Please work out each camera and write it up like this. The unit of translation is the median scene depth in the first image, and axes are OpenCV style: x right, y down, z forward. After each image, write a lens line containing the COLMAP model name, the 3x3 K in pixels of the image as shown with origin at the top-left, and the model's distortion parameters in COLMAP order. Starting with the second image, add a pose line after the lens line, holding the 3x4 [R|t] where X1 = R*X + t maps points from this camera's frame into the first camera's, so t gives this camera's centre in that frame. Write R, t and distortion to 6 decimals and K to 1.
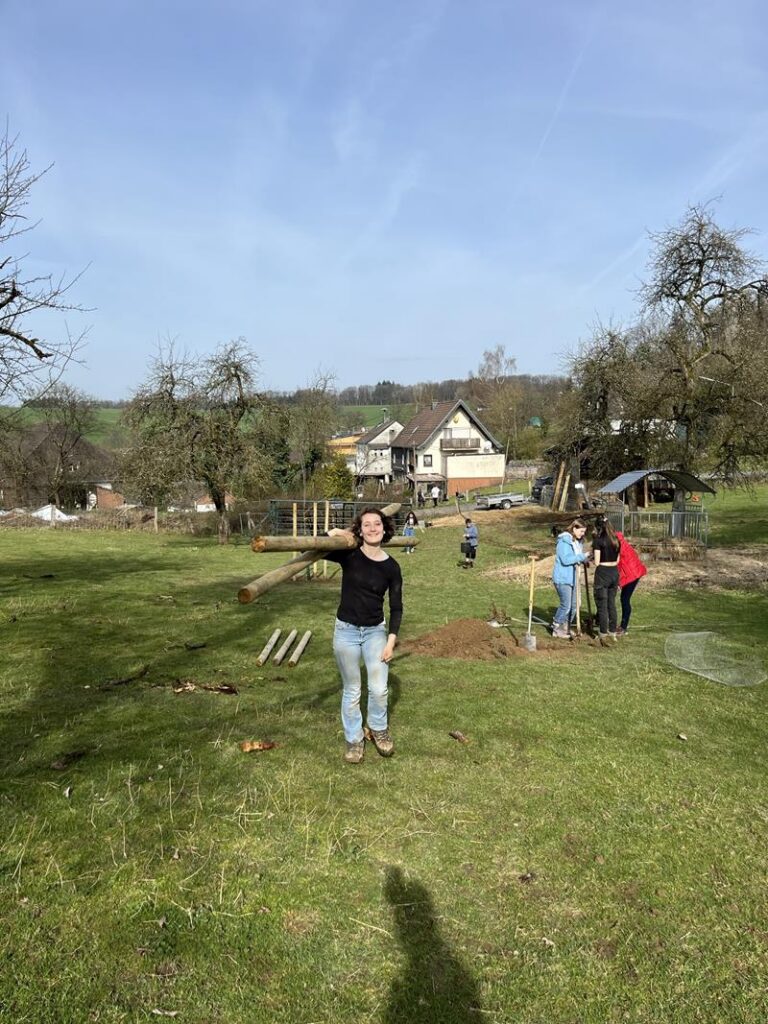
lens RADIAL K [[820.8, 0, 384.7], [0, 820.8, 509.8], [0, 0, 1]] dist [0.001010, -0.005166]
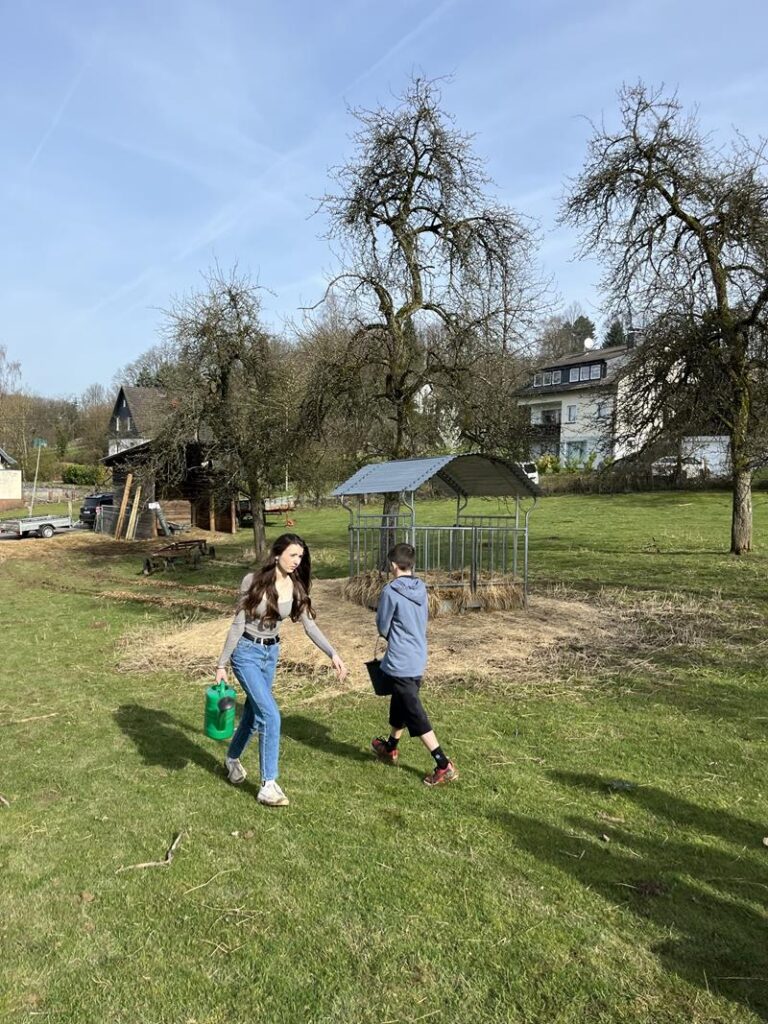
lens RADIAL K [[820.8, 0, 384.3], [0, 820.8, 513.7], [0, 0, 1]] dist [0.001010, -0.005166]
pose [[0.826580, 0.007738, 0.562766, -0.014037], [0.012059, 0.999432, -0.031454, 0.004729], [-0.562690, 0.032786, 0.826017, 0.245754]]
